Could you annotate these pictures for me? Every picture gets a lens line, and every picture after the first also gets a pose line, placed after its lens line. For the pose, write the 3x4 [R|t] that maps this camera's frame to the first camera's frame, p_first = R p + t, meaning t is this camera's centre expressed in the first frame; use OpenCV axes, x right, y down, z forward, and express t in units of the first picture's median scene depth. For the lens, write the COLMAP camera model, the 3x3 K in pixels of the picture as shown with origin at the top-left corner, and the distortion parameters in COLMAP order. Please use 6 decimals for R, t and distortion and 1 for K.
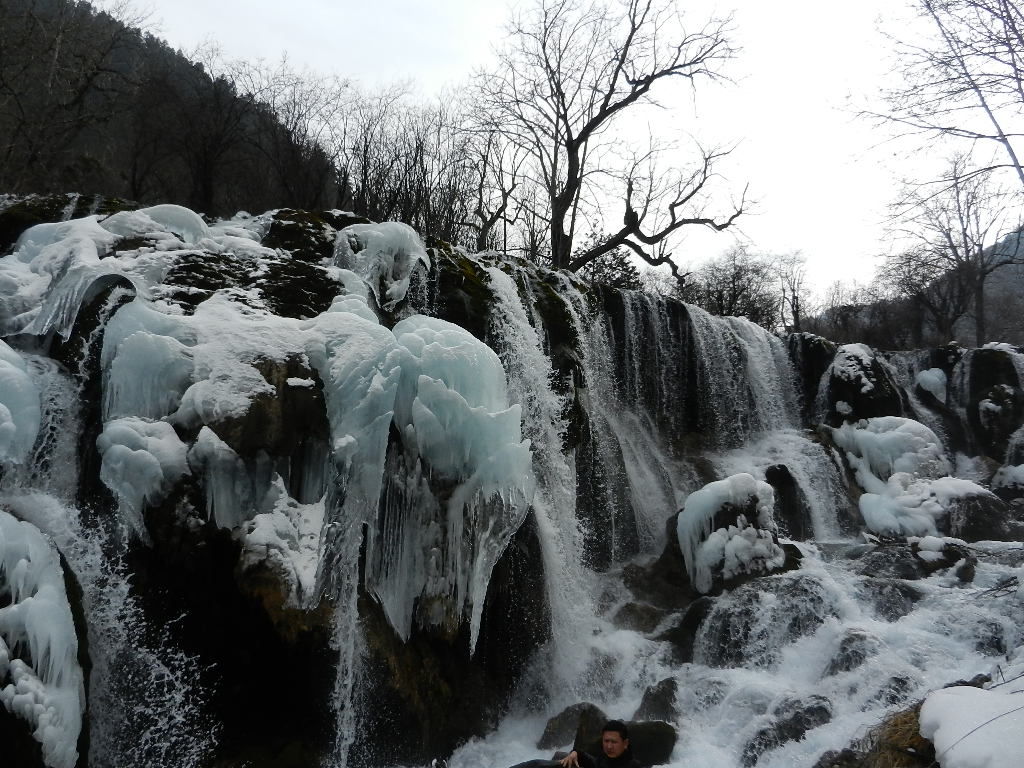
lens RADIAL K [[747.5, 0, 512.5], [0, 747.5, 385.1], [0, 0, 1]] dist [-0.018735, 0.016470]
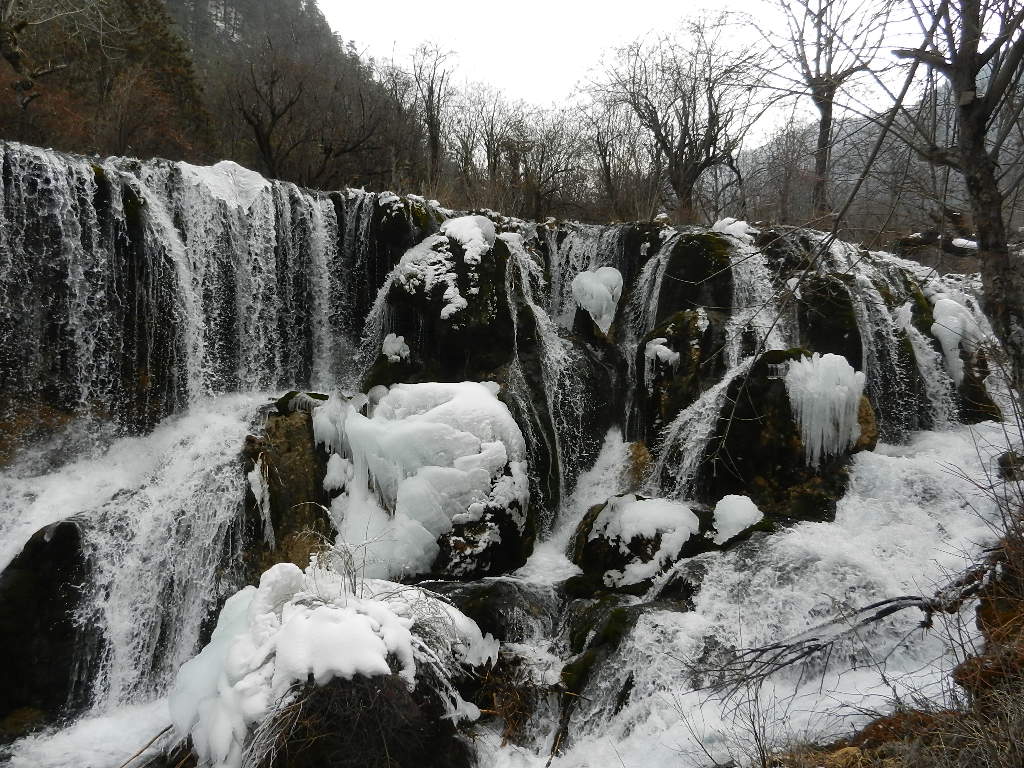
lens RADIAL K [[747.5, 0, 509.7], [0, 747.5, 384.8], [0, 0, 1]] dist [-0.018735, 0.016470]
pose [[0.999348, 0.015517, 0.032589, 1.070887], [-0.023318, 0.966727, 0.254746, -0.173321], [-0.027551, -0.255339, 0.966459, 0.991560]]
